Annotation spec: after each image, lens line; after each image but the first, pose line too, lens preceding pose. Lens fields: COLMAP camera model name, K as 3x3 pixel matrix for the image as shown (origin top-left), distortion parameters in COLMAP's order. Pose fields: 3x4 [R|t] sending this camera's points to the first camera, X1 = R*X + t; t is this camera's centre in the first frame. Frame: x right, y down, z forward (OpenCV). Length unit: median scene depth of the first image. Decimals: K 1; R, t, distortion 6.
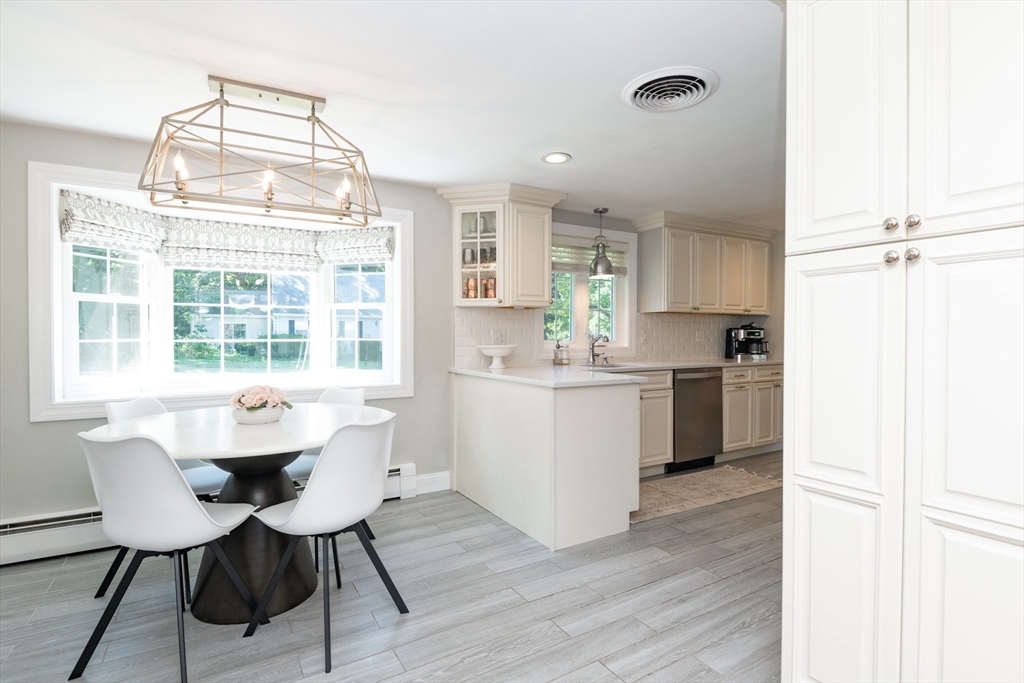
lens RADIAL K [[518.4, 0, 512.0], [0, 518.4, 341.5], [0, 0, 1]] dist [-0.001848, -0.000177]
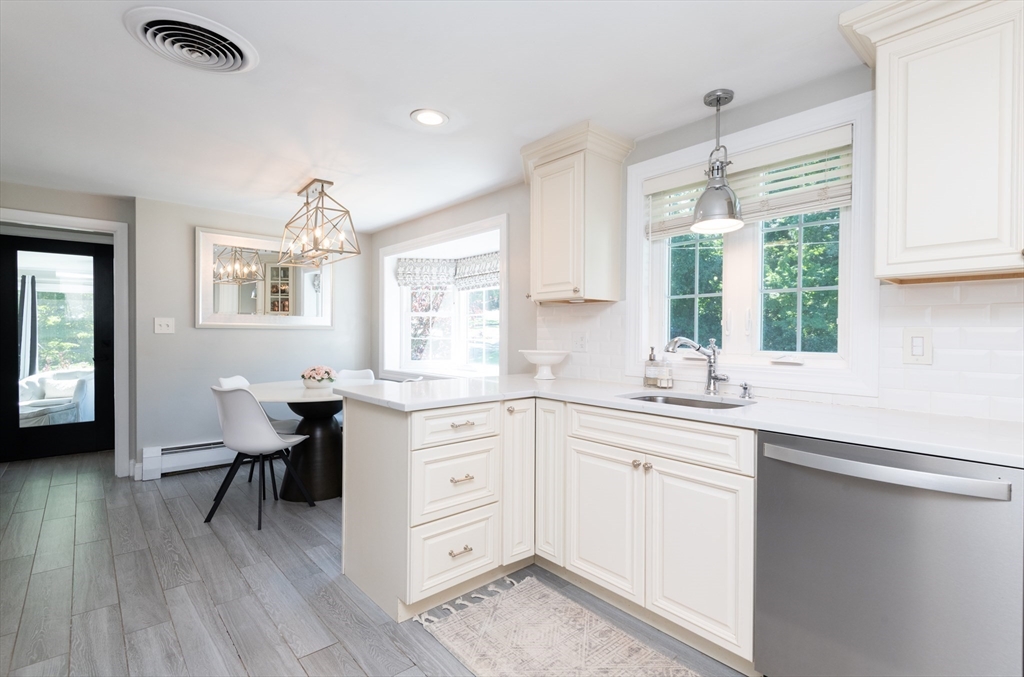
lens RADIAL K [[480.0, 0, 512.0], [0, 480.0, 338.5], [0, 0, 1]] dist [0.002354, -0.000256]
pose [[0.184385, 0.018109, -0.982687, 1.052244], [-0.013275, 0.999785, 0.015933, -0.033736], [0.982764, 0.010108, 0.184586, 1.231213]]
